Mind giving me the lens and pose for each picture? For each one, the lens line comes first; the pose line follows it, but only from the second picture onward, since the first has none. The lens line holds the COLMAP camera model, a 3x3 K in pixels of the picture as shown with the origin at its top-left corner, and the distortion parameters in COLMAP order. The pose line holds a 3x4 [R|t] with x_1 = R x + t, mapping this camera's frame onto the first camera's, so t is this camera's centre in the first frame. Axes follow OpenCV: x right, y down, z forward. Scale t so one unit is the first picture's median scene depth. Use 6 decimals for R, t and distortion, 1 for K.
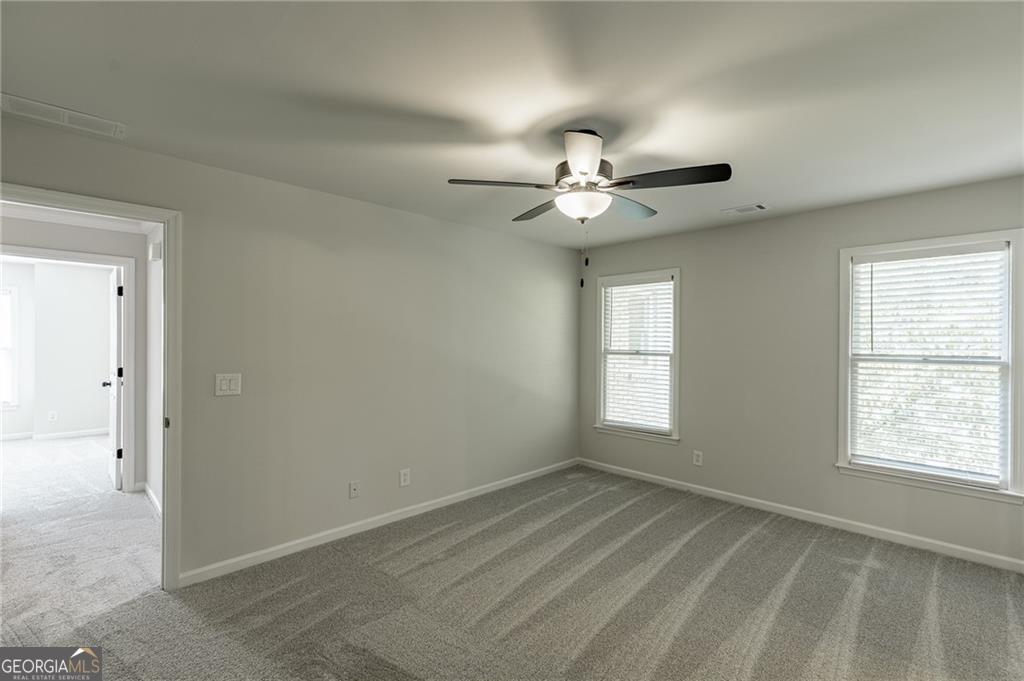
lens RADIAL K [[456.9, 0, 519.8], [0, 456.9, 341.9], [0, 0, 1]] dist [0.009650, -0.000313]
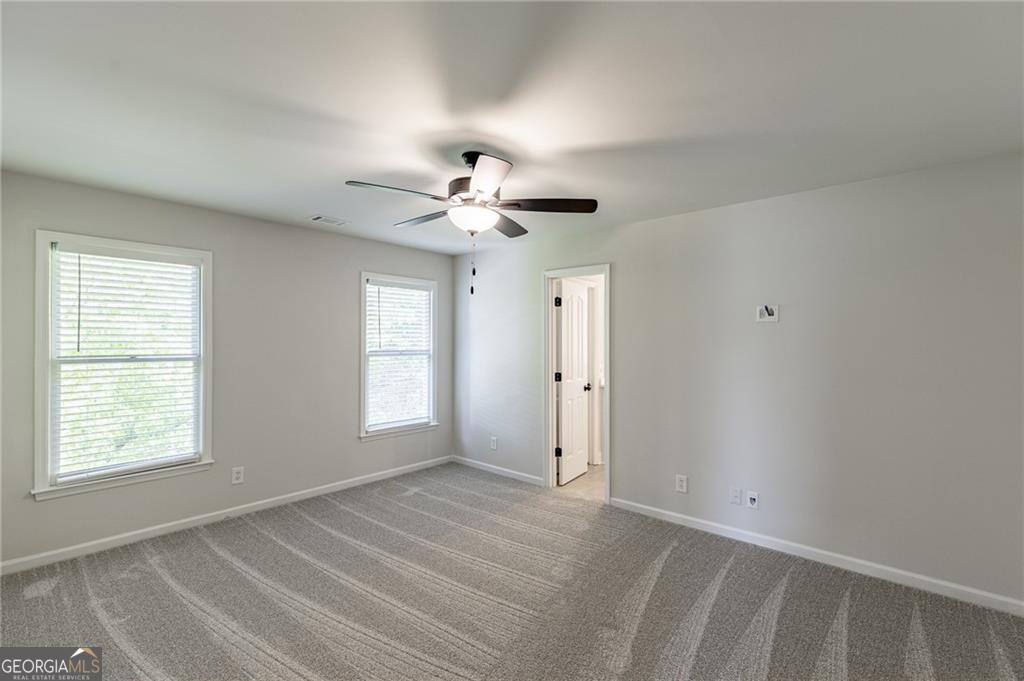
lens RADIAL K [[456.9, 0, 519.8], [0, 456.9, 341.9], [0, 0, 1]] dist [0.009650, -0.000313]
pose [[-0.054660, -0.003912, 0.998497, -0.563458], [0.001982, 0.999990, 0.004026, -0.004130], [-0.998503, 0.002199, -0.054651, 0.555442]]
